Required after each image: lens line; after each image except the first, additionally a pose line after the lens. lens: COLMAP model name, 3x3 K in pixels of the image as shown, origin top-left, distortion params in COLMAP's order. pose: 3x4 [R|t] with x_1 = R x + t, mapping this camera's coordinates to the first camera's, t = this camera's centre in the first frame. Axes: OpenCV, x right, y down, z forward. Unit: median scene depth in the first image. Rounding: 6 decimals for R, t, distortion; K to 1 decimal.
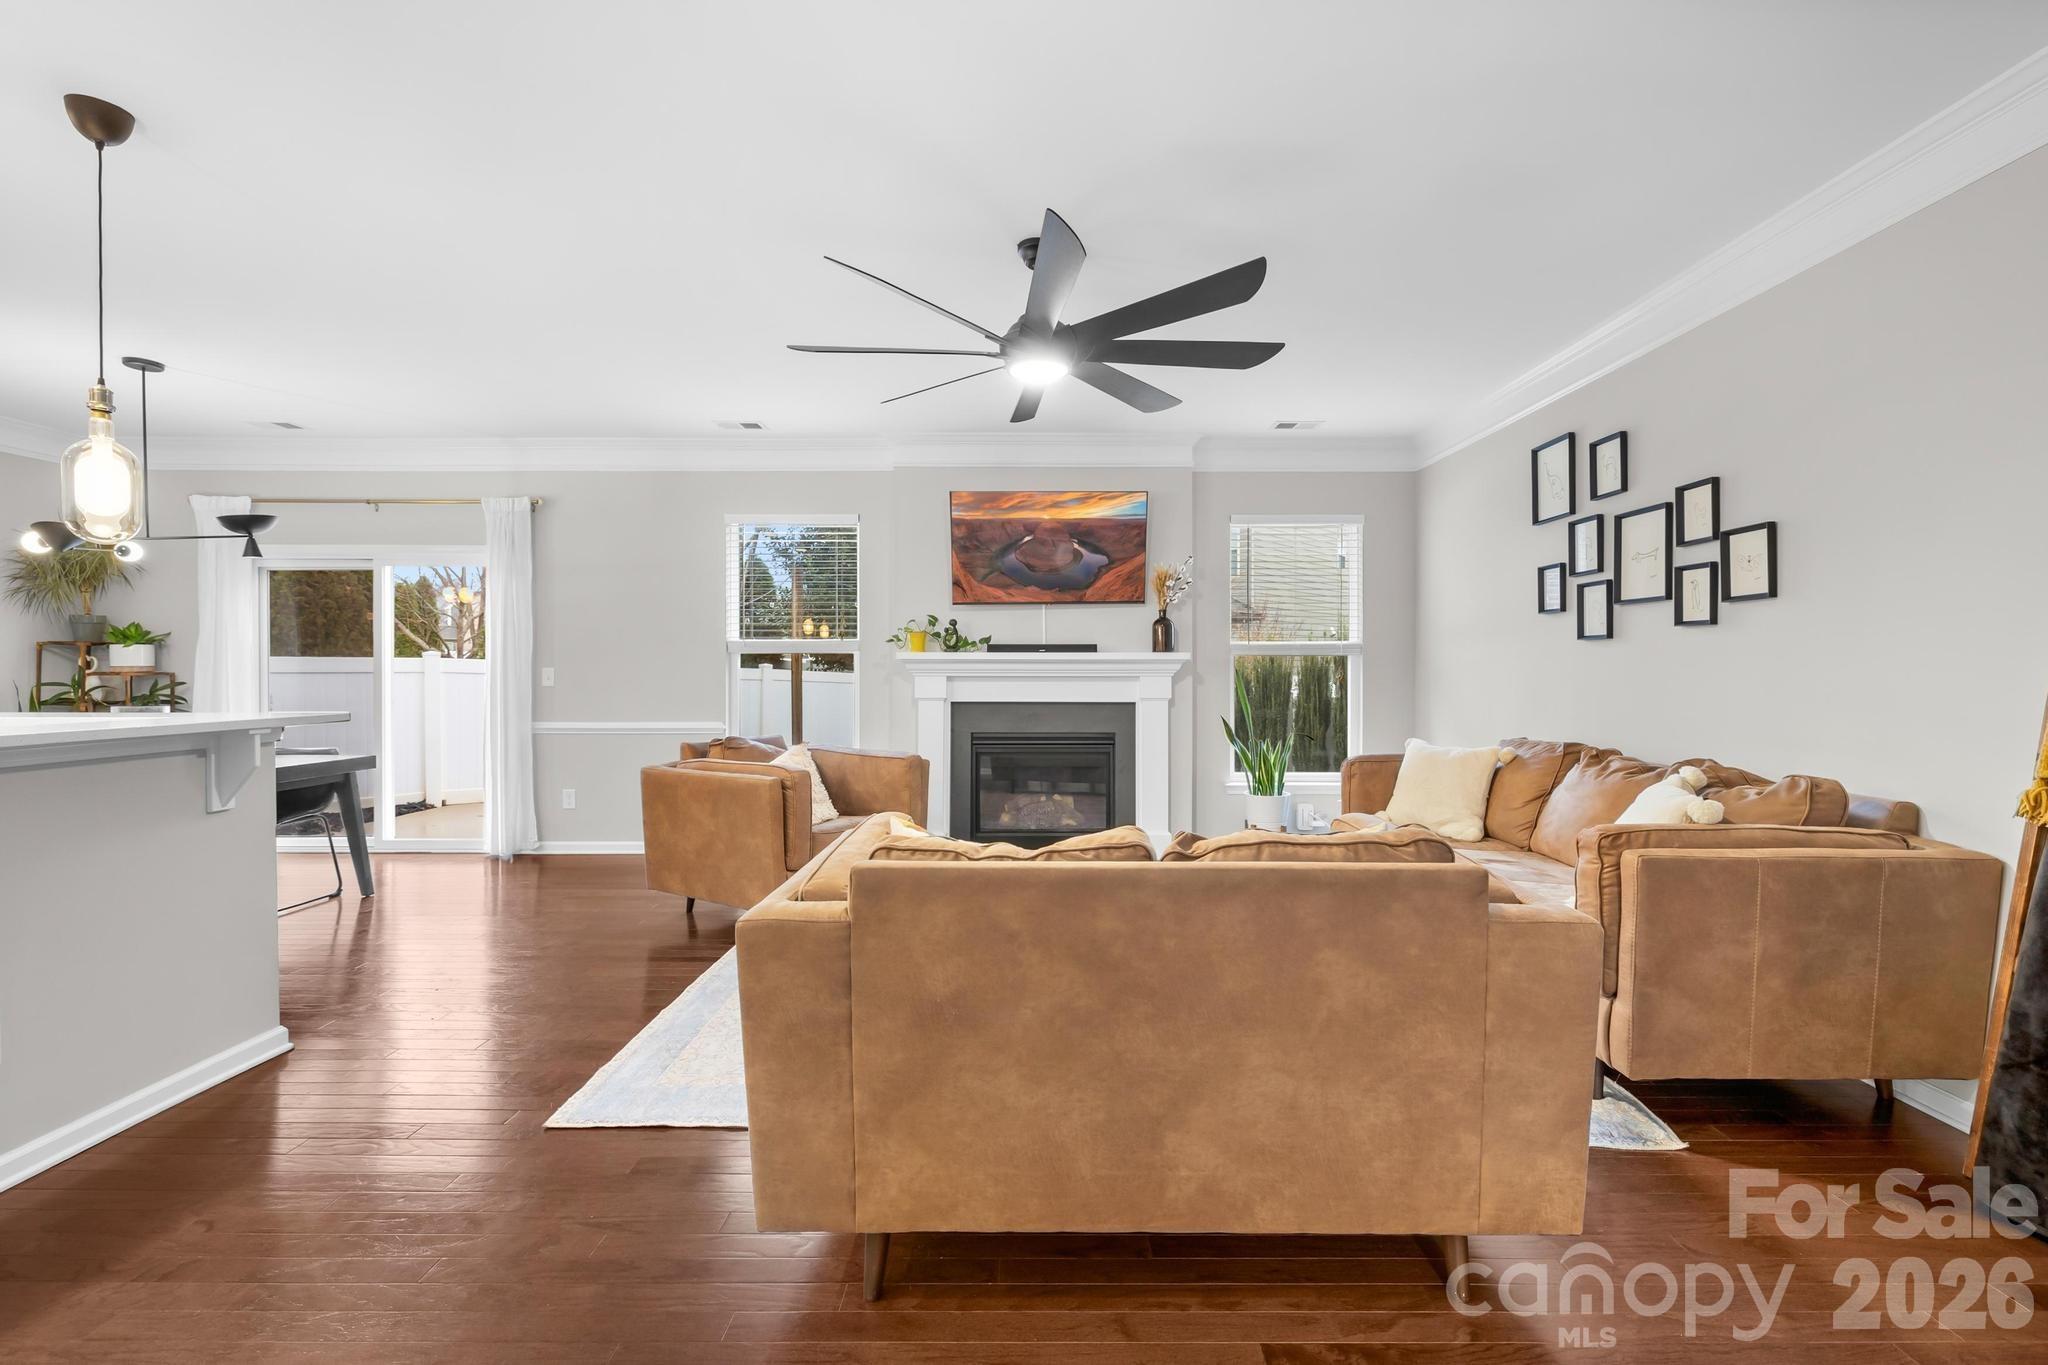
lens RADIAL K [[886.0, 0, 1053.2], [0, 886.0, 666.4], [0, 0, 1]] dist [-0.001817, -0.001065]
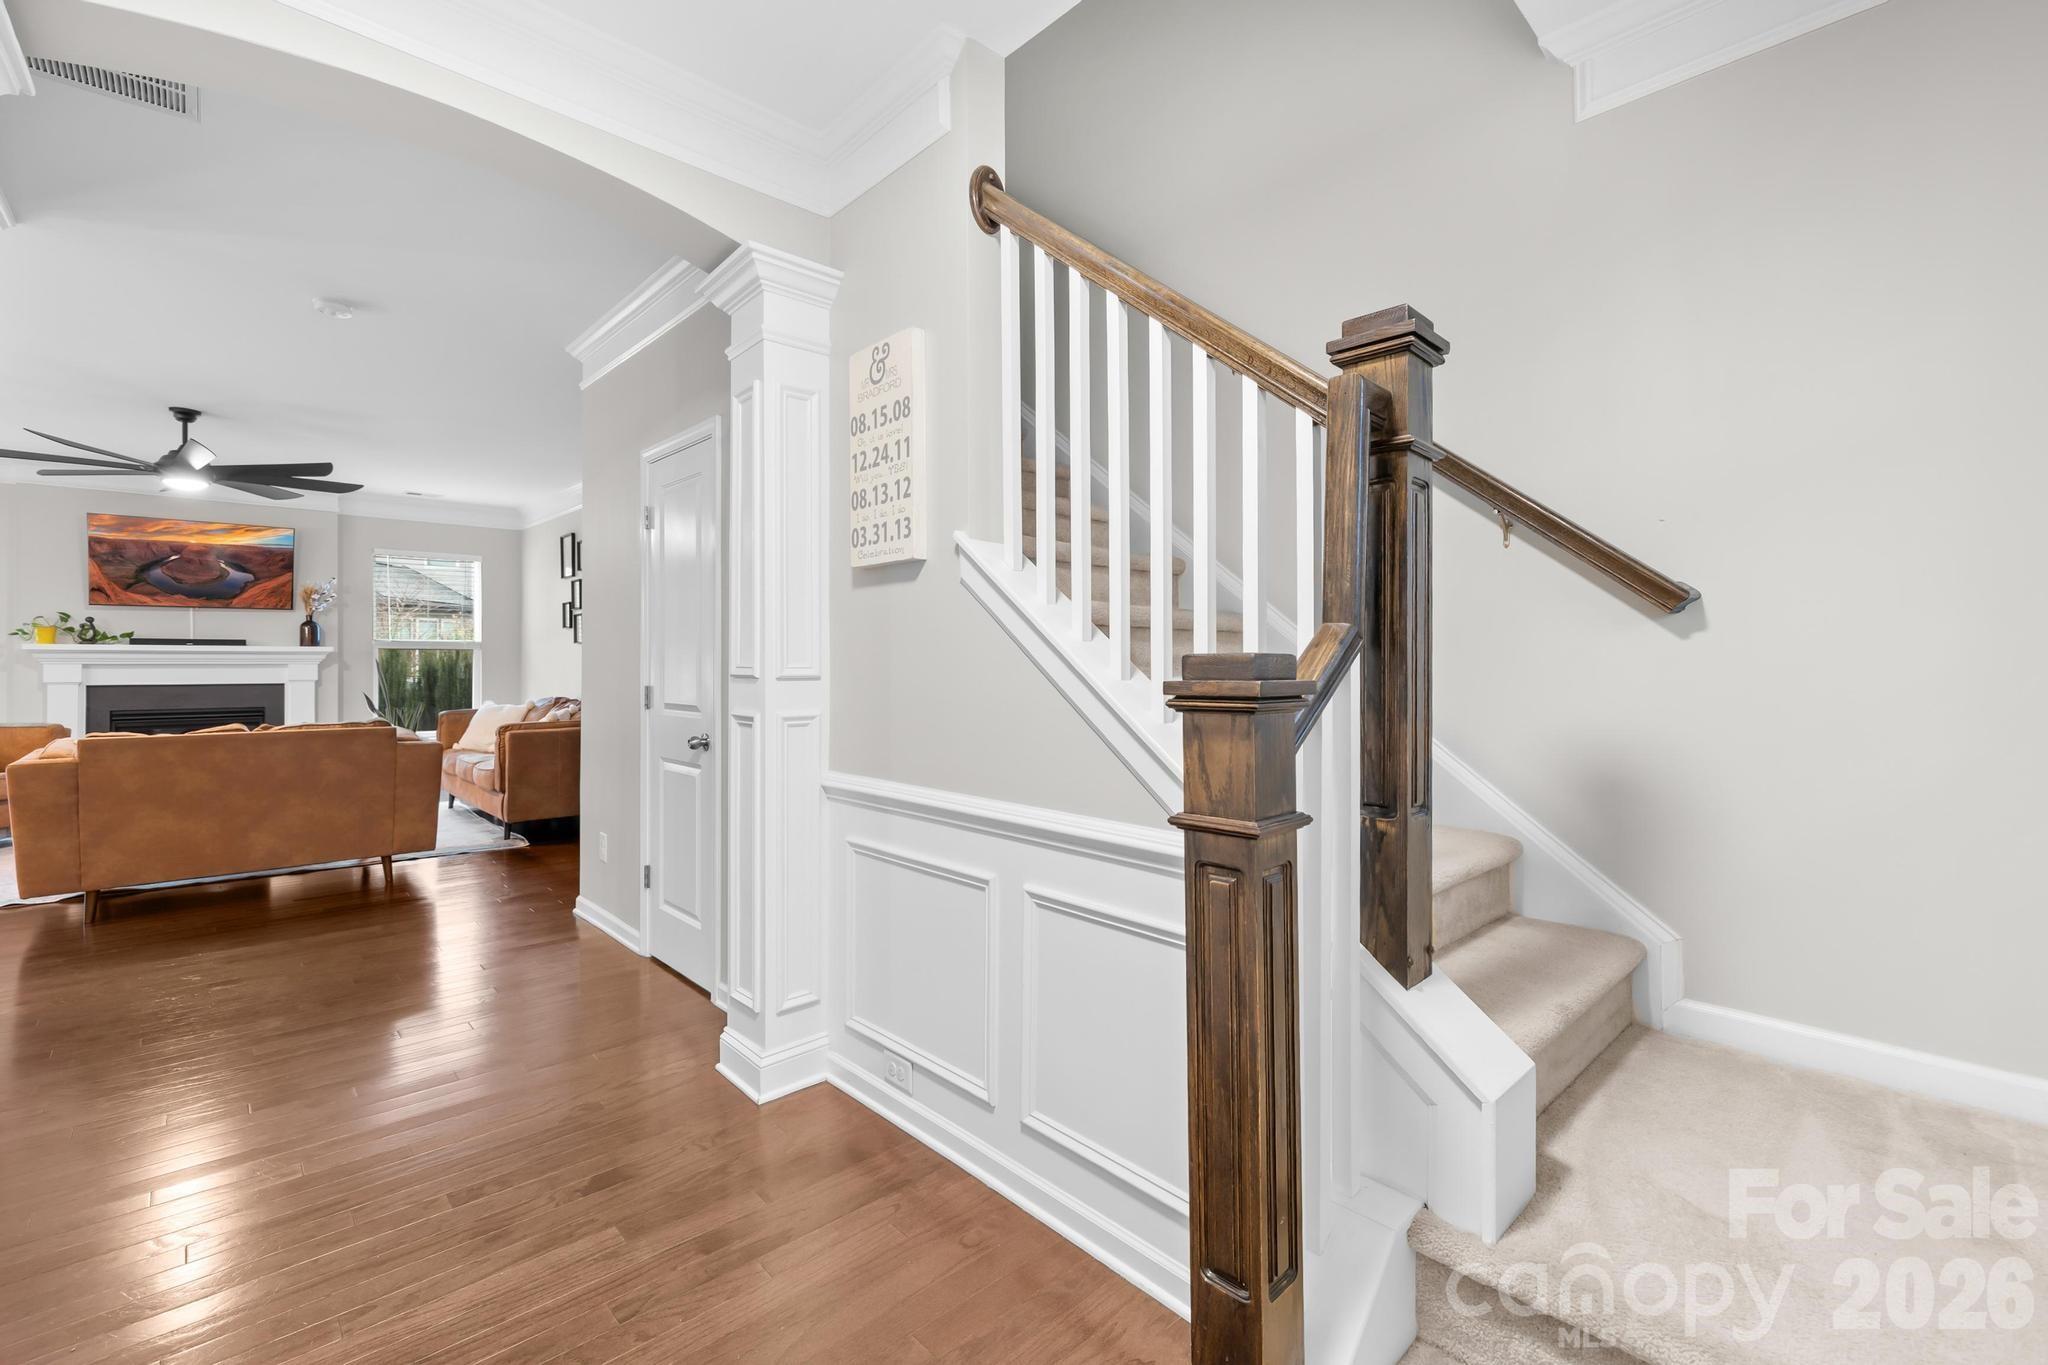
lens RADIAL K [[886.0, 0, 1015.5], [0, 886.0, 668.9], [0, 0, 1]] dist [-0.001817, -0.001065]
pose [[0.741686, -0.004327, 0.670733, 0.016081], [-0.004603, 0.999923, 0.011541, -0.001980], [-0.670732, -0.011647, 0.741609, -0.754171]]
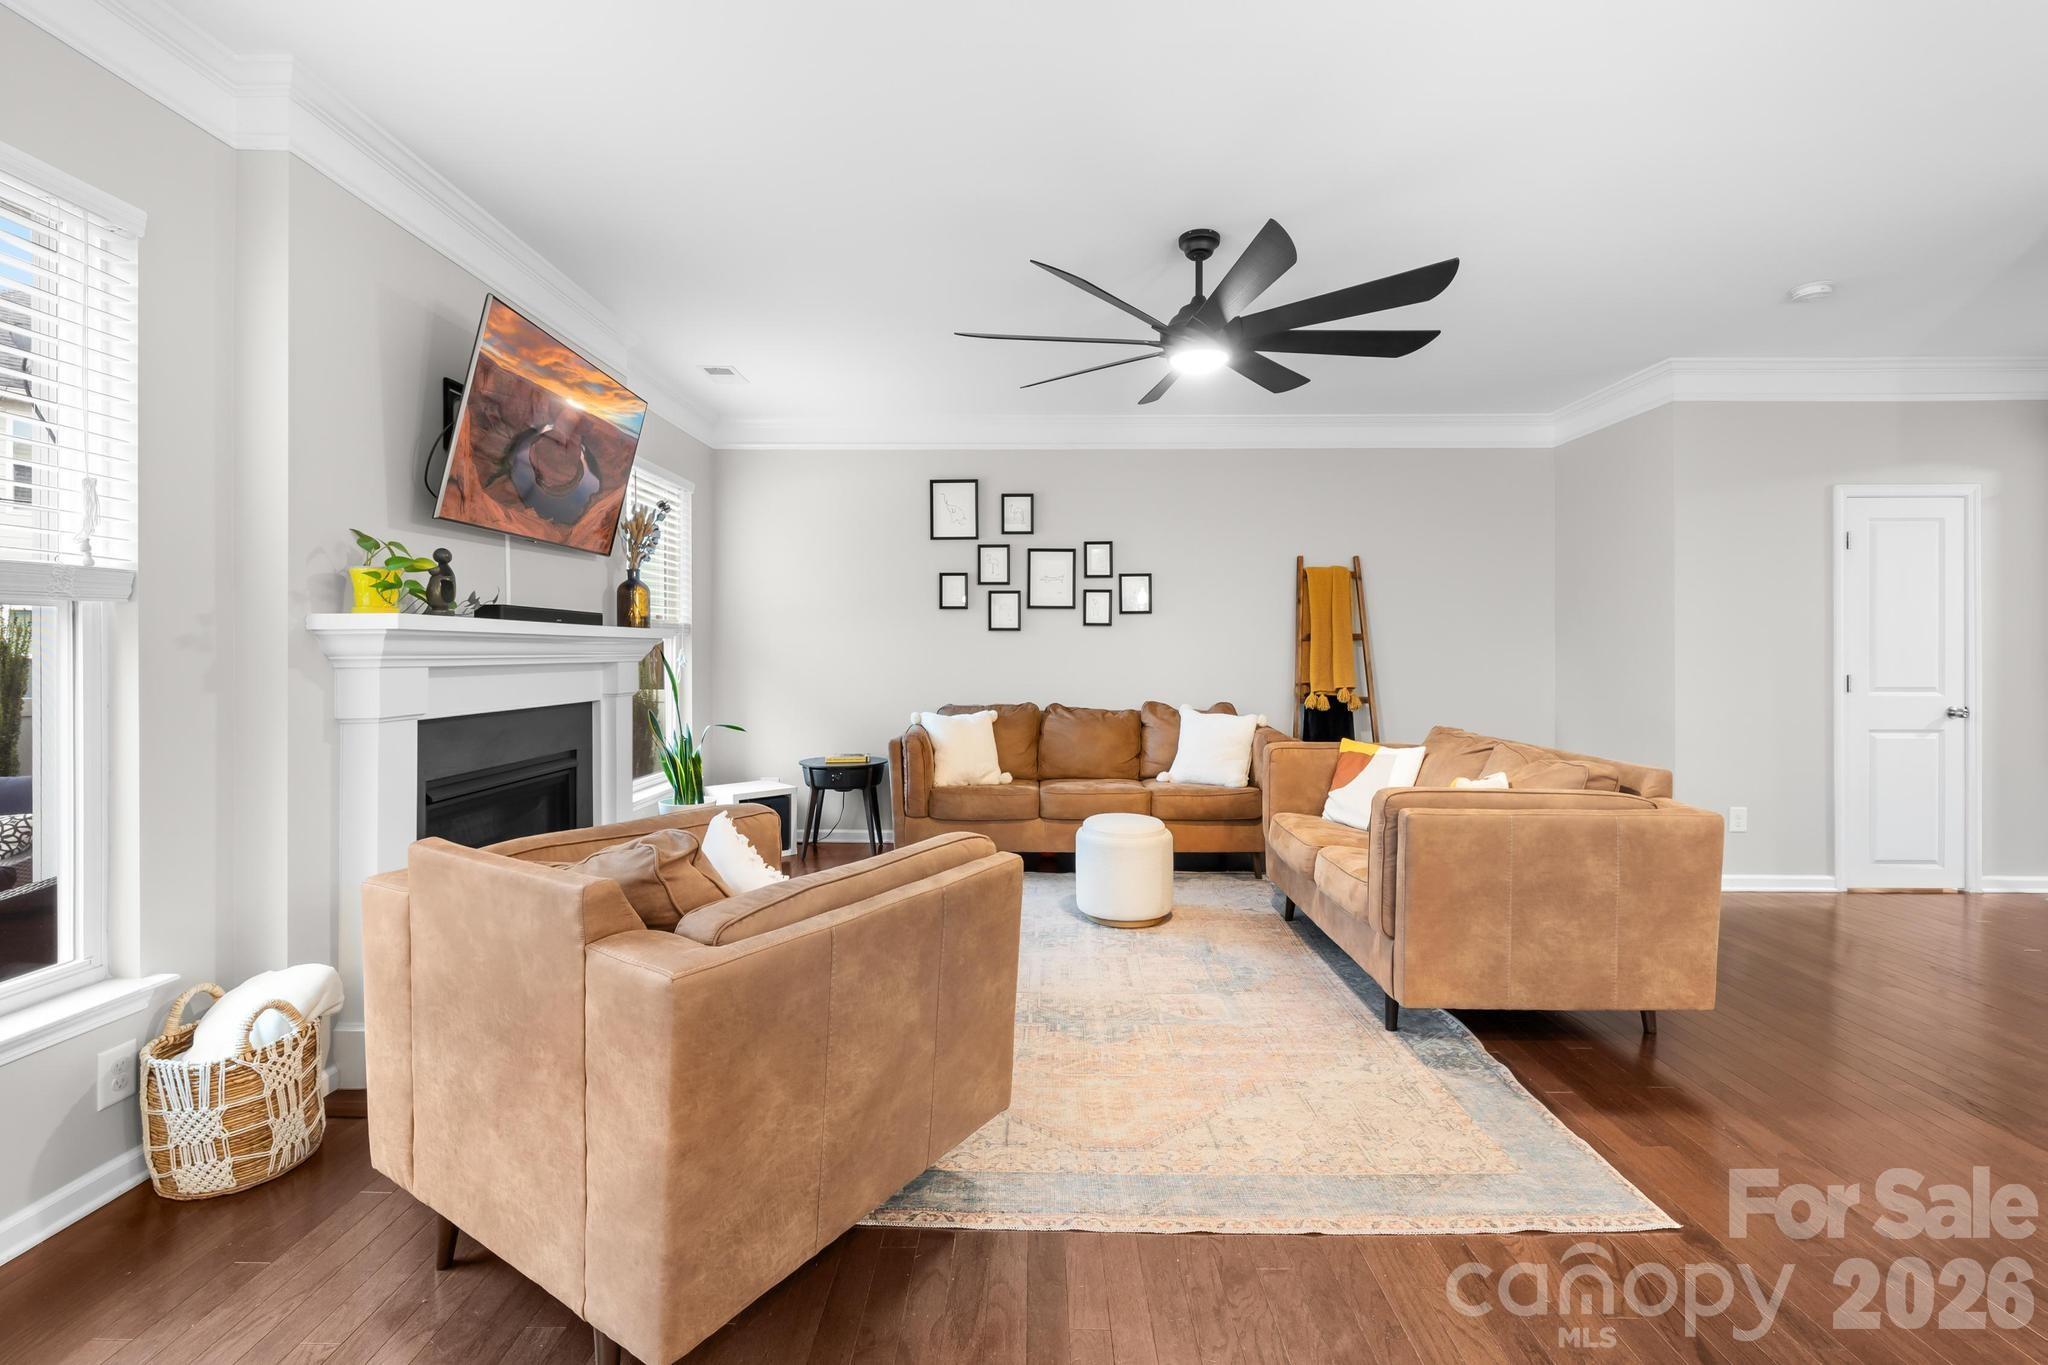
lens RADIAL K [[886.0, 0, 1019.2], [0, 886.0, 653.6], [0, 0, 1]] dist [-0.001817, -0.001065]
pose [[0.030181, -0.002469, 0.999541, -0.590456], [-0.001590, 0.999996, 0.002519, 0.001627], [-0.999543, -0.001665, 0.030177, 0.668533]]
